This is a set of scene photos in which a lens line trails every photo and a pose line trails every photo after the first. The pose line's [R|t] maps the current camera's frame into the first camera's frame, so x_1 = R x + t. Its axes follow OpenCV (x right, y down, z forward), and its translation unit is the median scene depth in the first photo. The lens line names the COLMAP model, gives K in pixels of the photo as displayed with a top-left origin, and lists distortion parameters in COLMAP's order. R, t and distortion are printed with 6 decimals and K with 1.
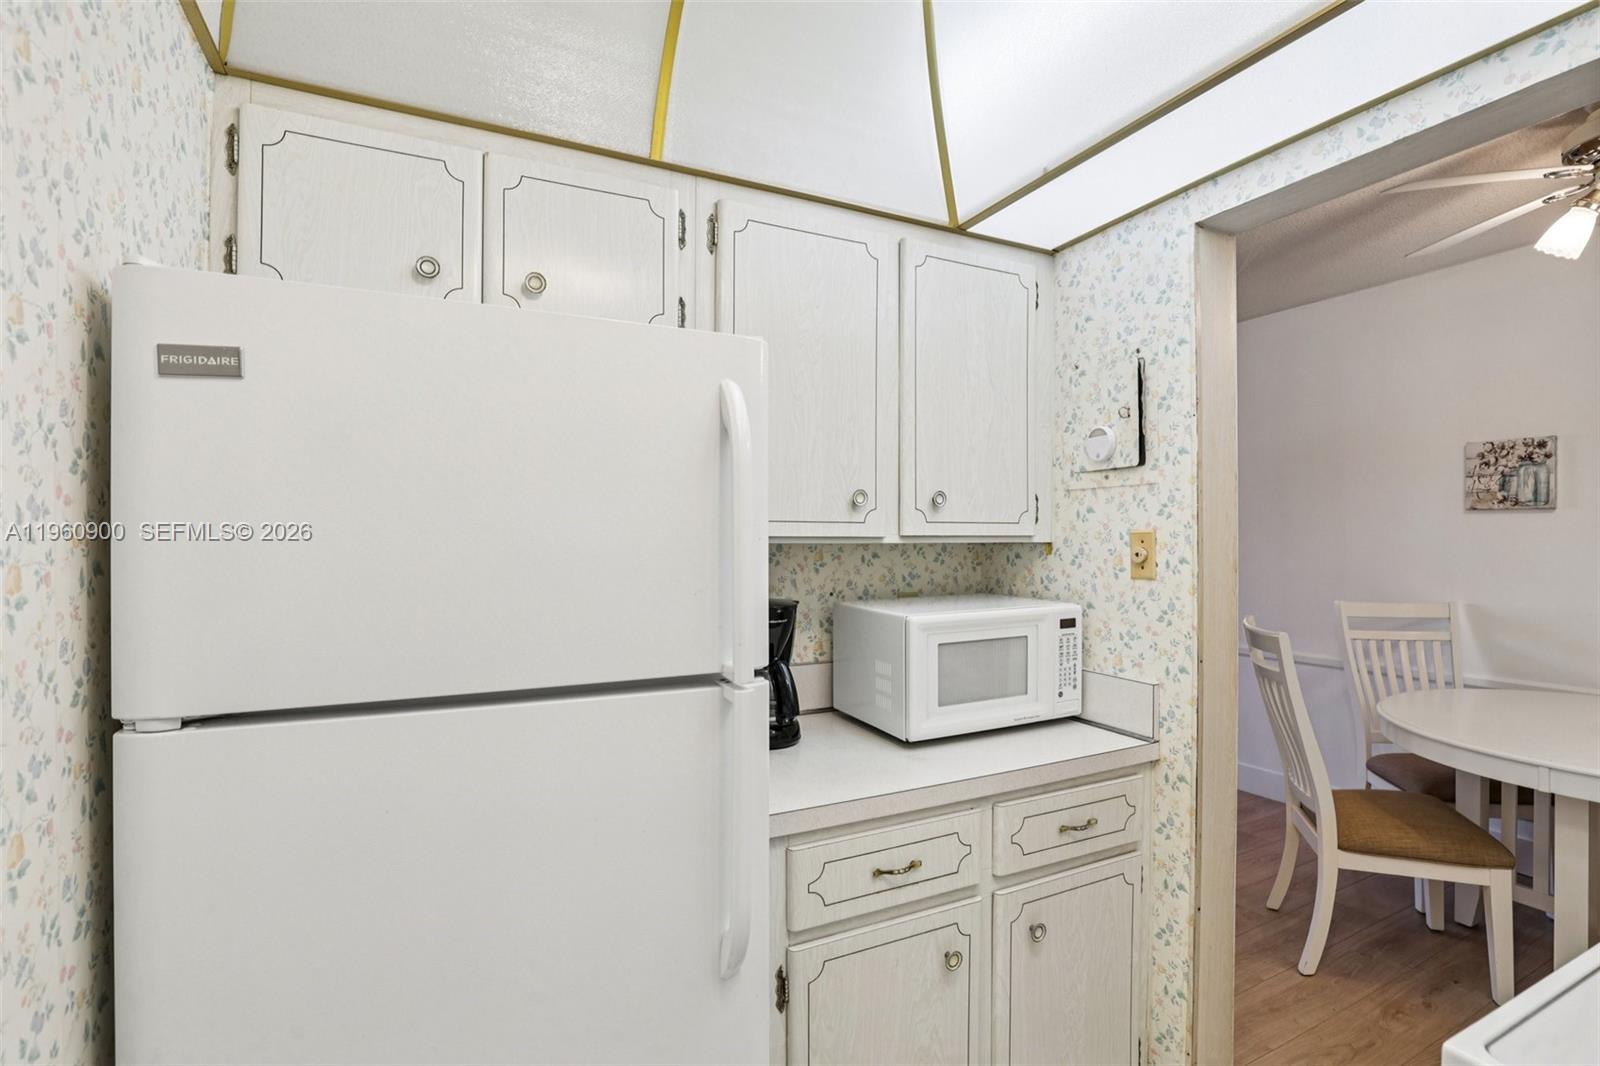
lens RADIAL K [[736.6, 0, 800.8], [0, 736.6, 545.7], [0, 0, 1]] dist [-0.039864, 0.008476]
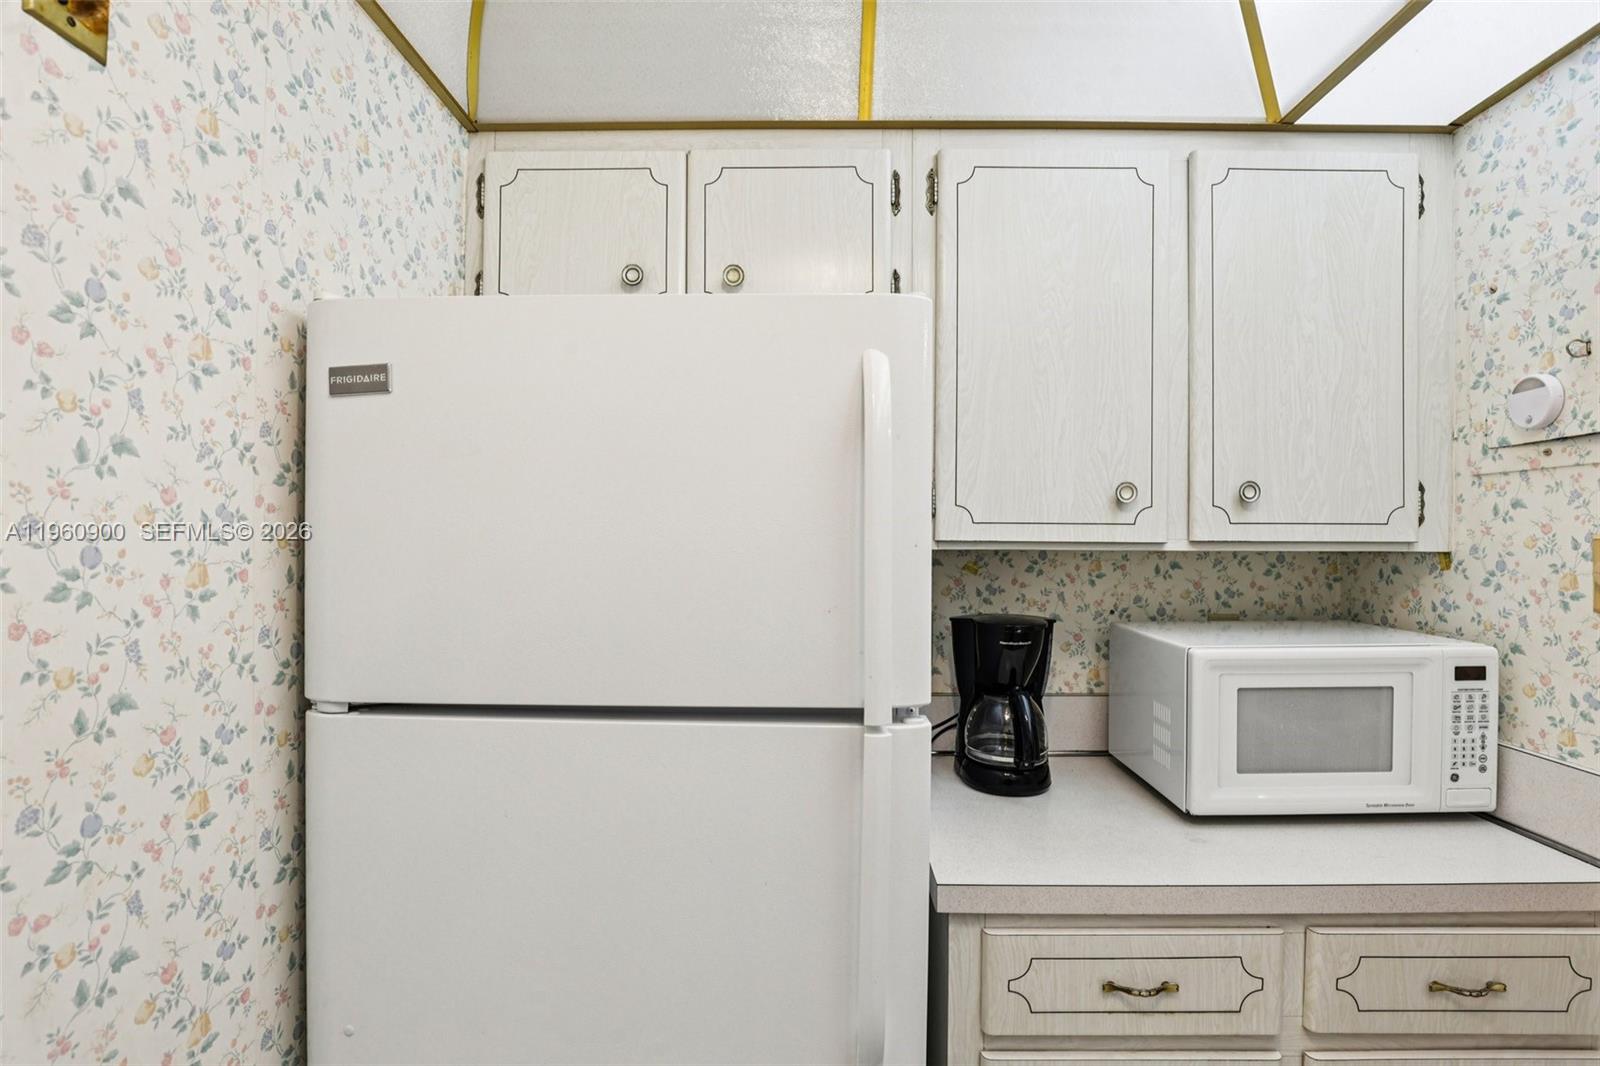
lens RADIAL K [[736.6, 0, 802.4], [0, 736.6, 546.2], [0, 0, 1]] dist [-0.039864, 0.008476]
pose [[0.890136, 0.008423, -0.455618, 0.144329], [-0.009941, 0.999950, -0.000936, -0.004394], [0.455587, 0.005363, 0.890175, 0.169523]]
